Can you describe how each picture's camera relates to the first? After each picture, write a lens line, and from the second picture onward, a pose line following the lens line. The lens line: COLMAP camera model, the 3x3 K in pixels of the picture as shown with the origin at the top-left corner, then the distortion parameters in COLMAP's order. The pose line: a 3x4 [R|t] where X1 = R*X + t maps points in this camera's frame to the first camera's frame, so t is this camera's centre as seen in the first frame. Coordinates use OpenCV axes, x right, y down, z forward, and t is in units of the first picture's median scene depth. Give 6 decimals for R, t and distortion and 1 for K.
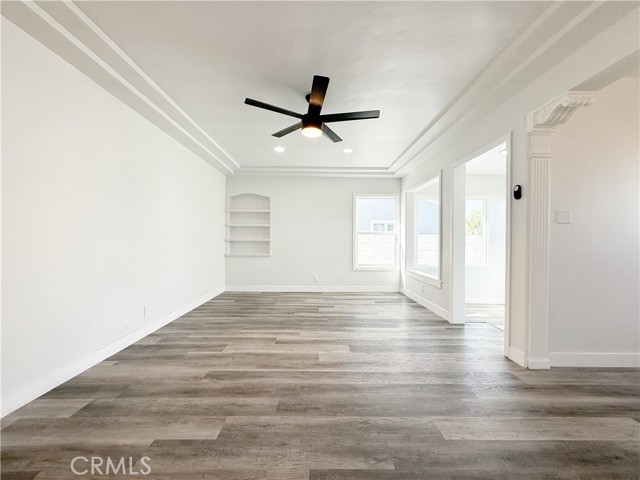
lens RADIAL K [[256.0, 0, 319.1], [0, 256.0, 240.9], [0, 0, 1]] dist [-0.001710, 0.000536]
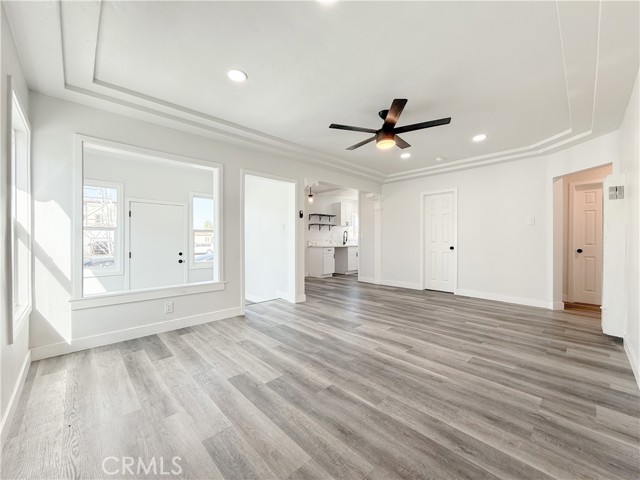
lens RADIAL K [[256.0, 0, 318.0], [0, 256.0, 239.4], [0, 0, 1]] dist [-0.001710, 0.000536]
pose [[-0.680150, -0.007354, 0.733036, -0.611640], [-0.002515, 0.999967, 0.007699, -0.011663], [-0.733068, 0.003393, -0.680147, 1.852722]]
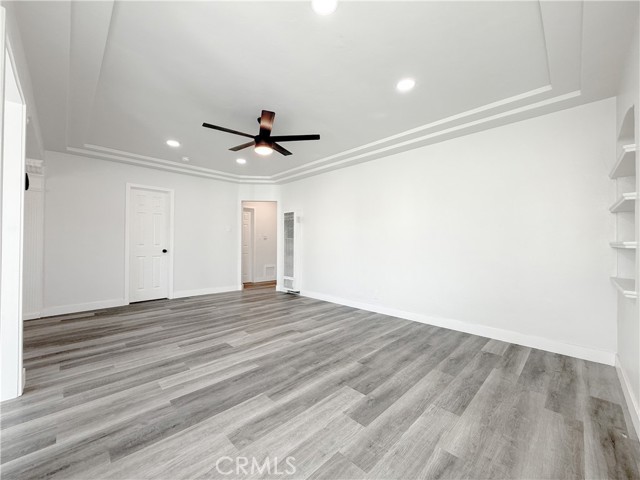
lens RADIAL K [[256.0, 0, 319.3], [0, 256.0, 240.0], [0, 0, 1]] dist [-0.001710, 0.000536]
pose [[-0.718874, -0.020712, -0.694832, 0.556009], [-0.014423, 0.999785, -0.014880, -0.001730], [0.694991, -0.000675, -0.719018, 1.877544]]
